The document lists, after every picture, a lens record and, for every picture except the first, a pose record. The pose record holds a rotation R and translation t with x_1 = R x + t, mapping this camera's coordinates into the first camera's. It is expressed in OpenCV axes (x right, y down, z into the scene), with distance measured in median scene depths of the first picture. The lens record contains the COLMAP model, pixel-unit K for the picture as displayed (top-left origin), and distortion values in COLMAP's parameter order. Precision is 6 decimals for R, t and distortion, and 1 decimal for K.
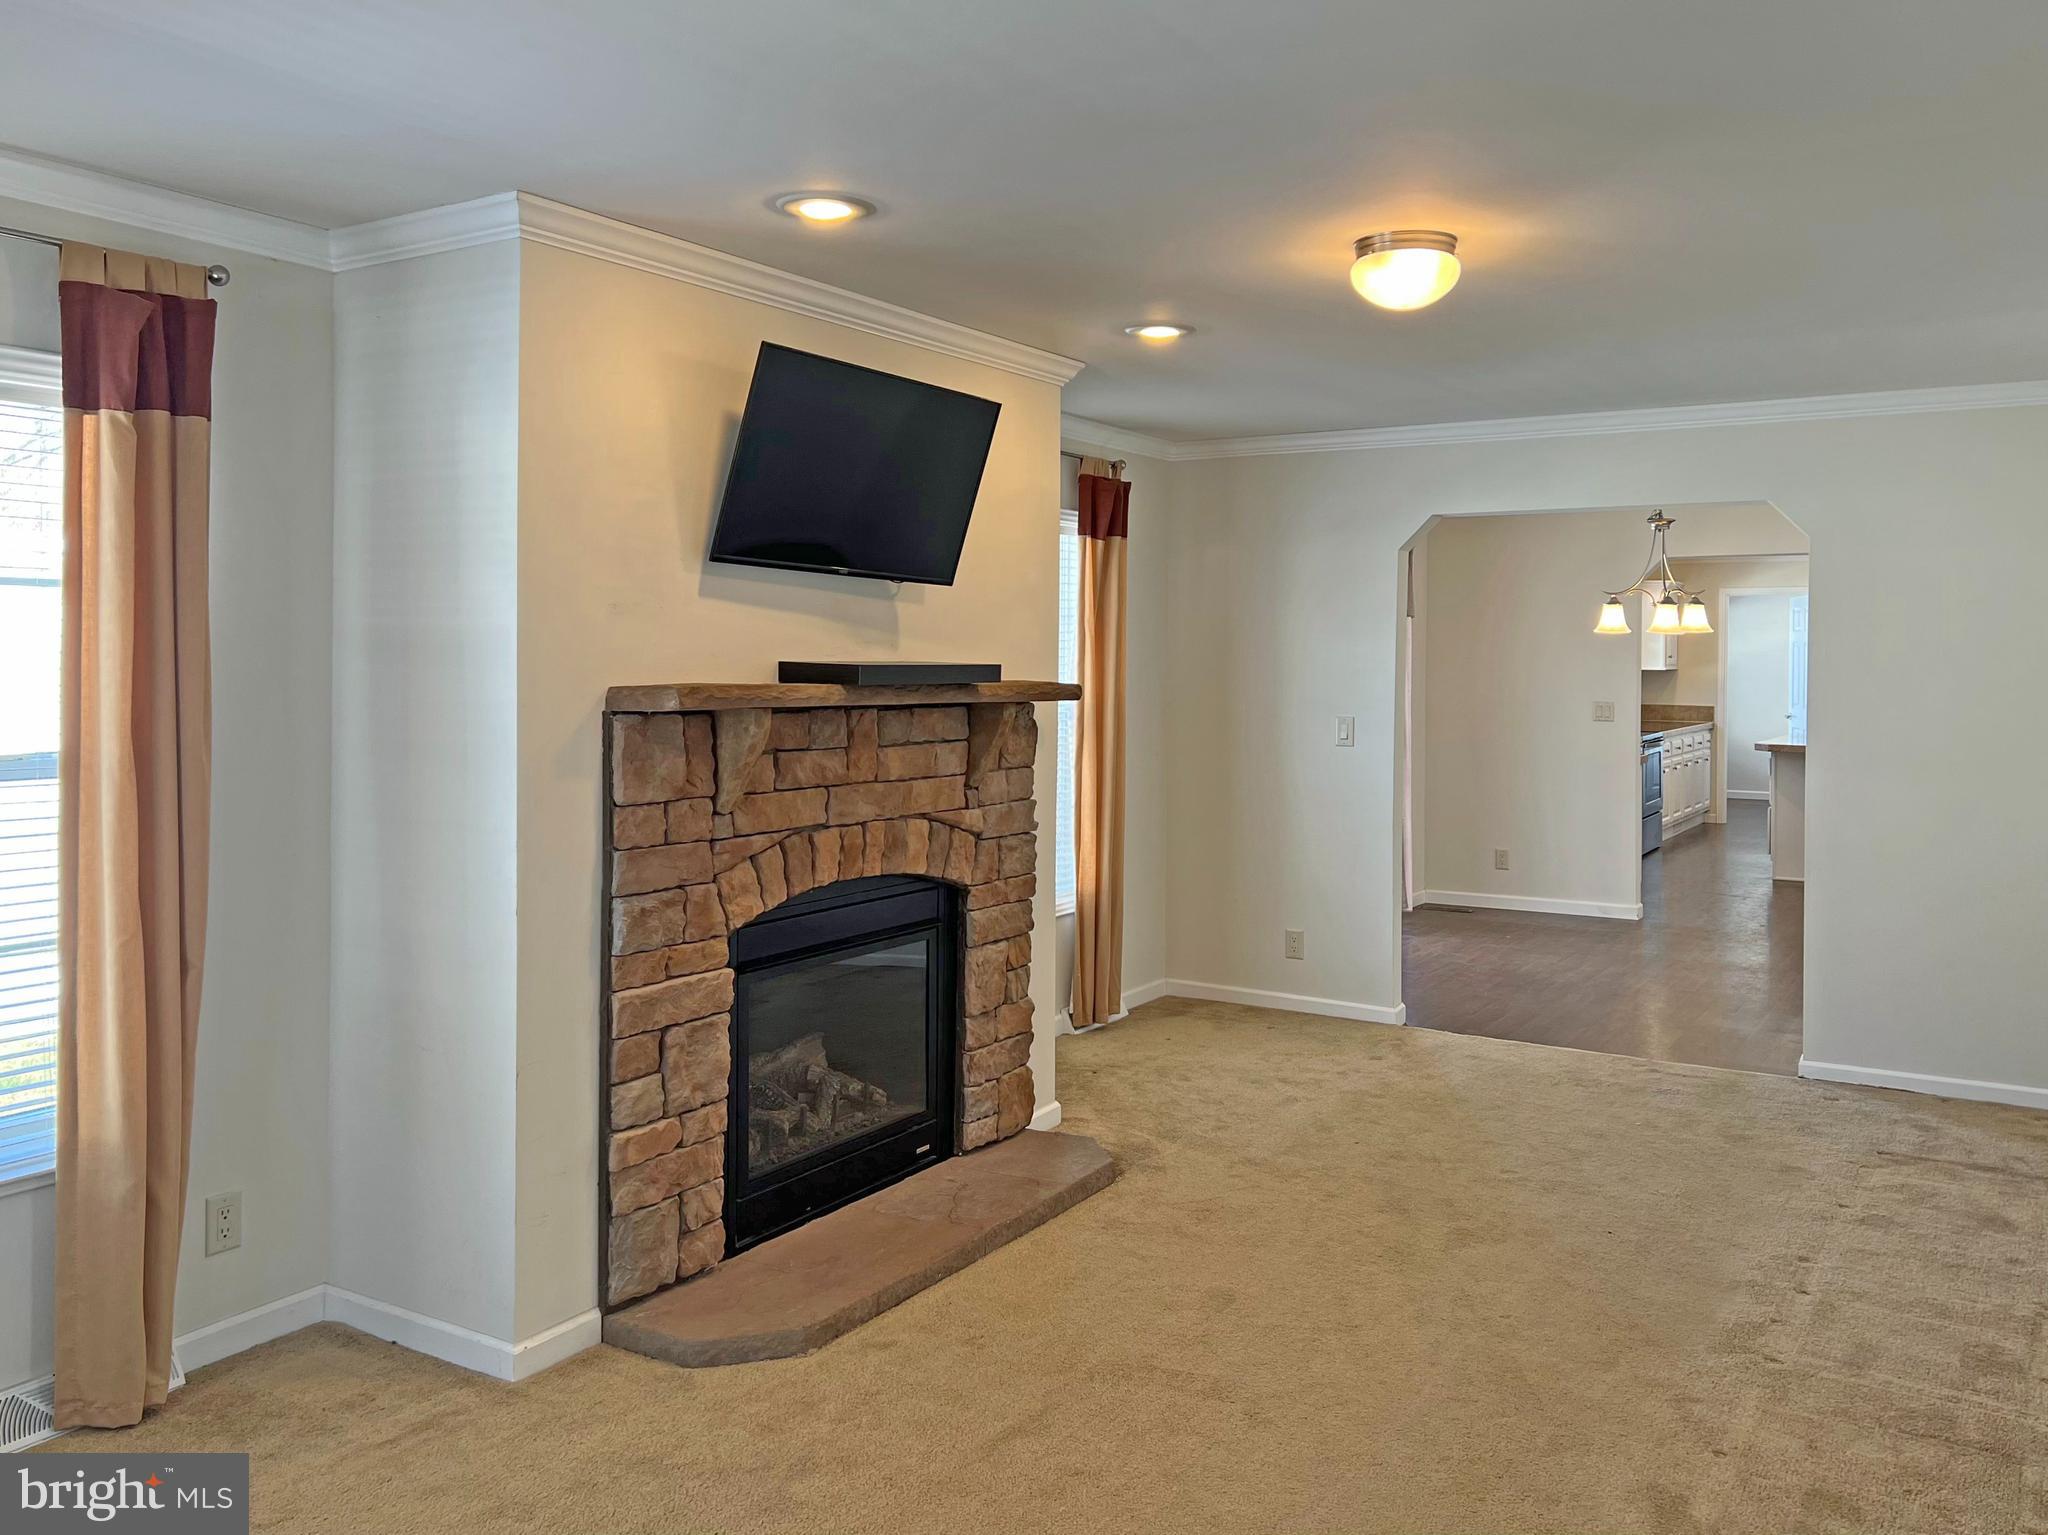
lens RADIAL K [[1627.3, 0, 1025.8], [0, 1627.3, 676.5], [0, 0, 1]] dist [0.036845, -0.006109]
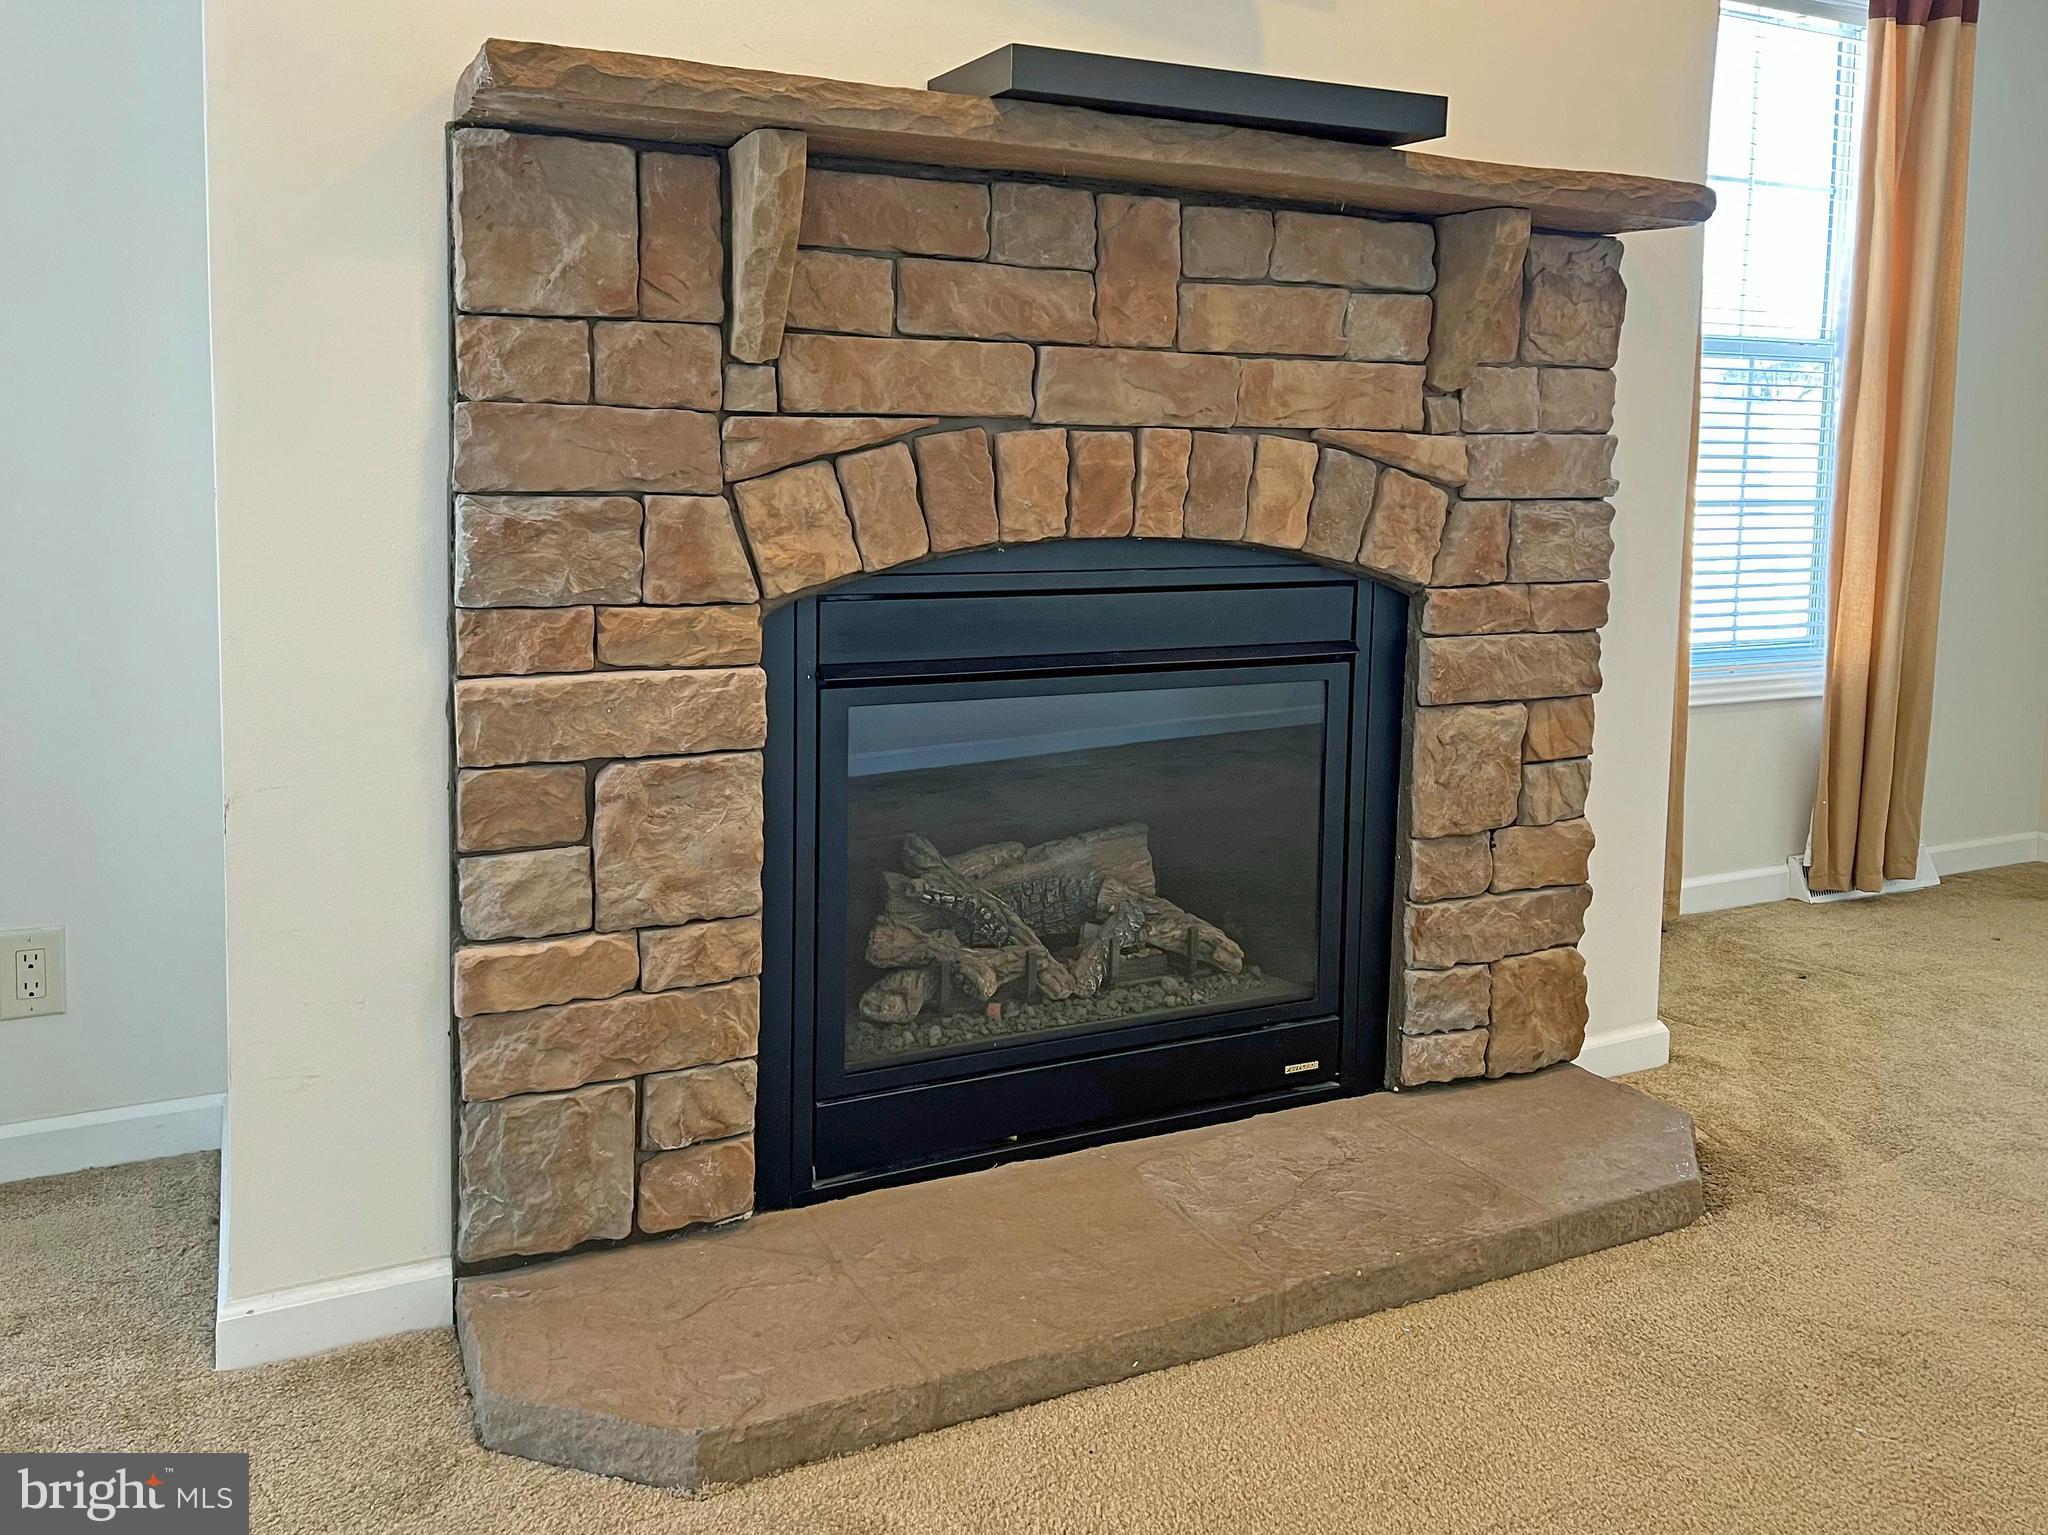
lens RADIAL K [[1572.7, 0, 1015.0], [0, 1572.7, 619.9], [0, 0, 1]] dist [0.093281, -0.124218]
pose [[0.843470, 0.063341, -0.533429, 0.132830], [-0.016621, 0.995626, 0.091943, 0.103836], [0.536919, -0.068684, 0.840833, 0.556127]]
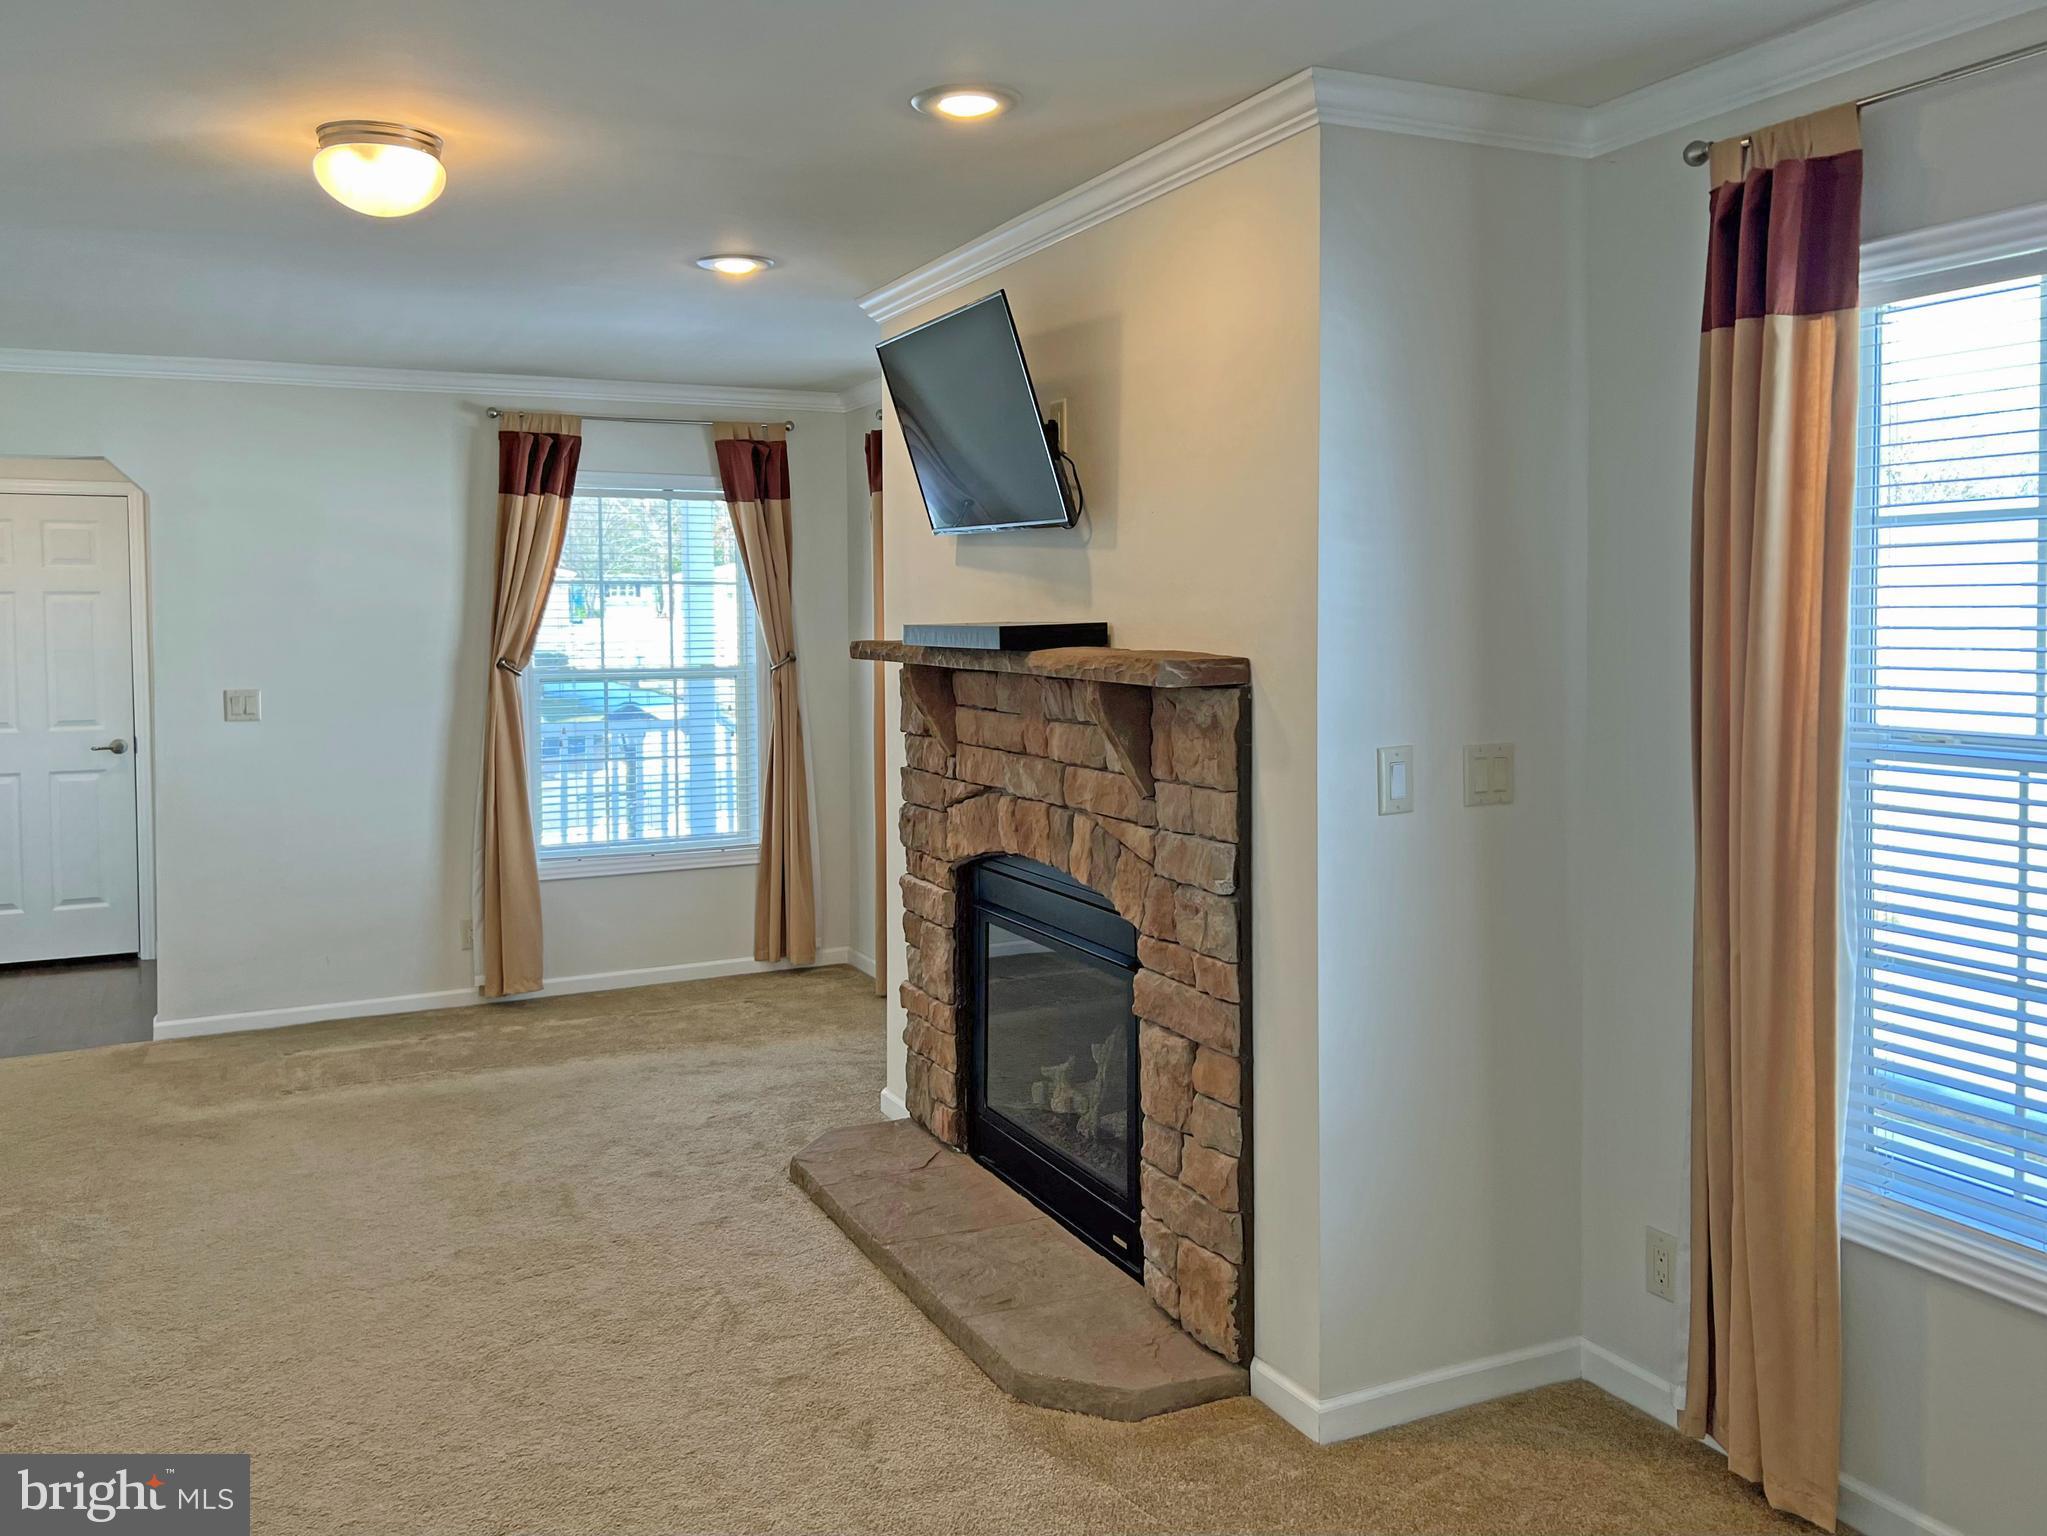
lens RADIAL K [[1669.8, 0, 1023.5], [0, 1669.8, 768.0], [0, 0, 1]] dist [0.101149, 0.004950]
pose [[-0.533312, 0.081138, -0.842018, 0.664126], [-0.006518, 0.994966, 0.100005, -0.019206], [0.845893, 0.058822, -0.530098, 1.461964]]
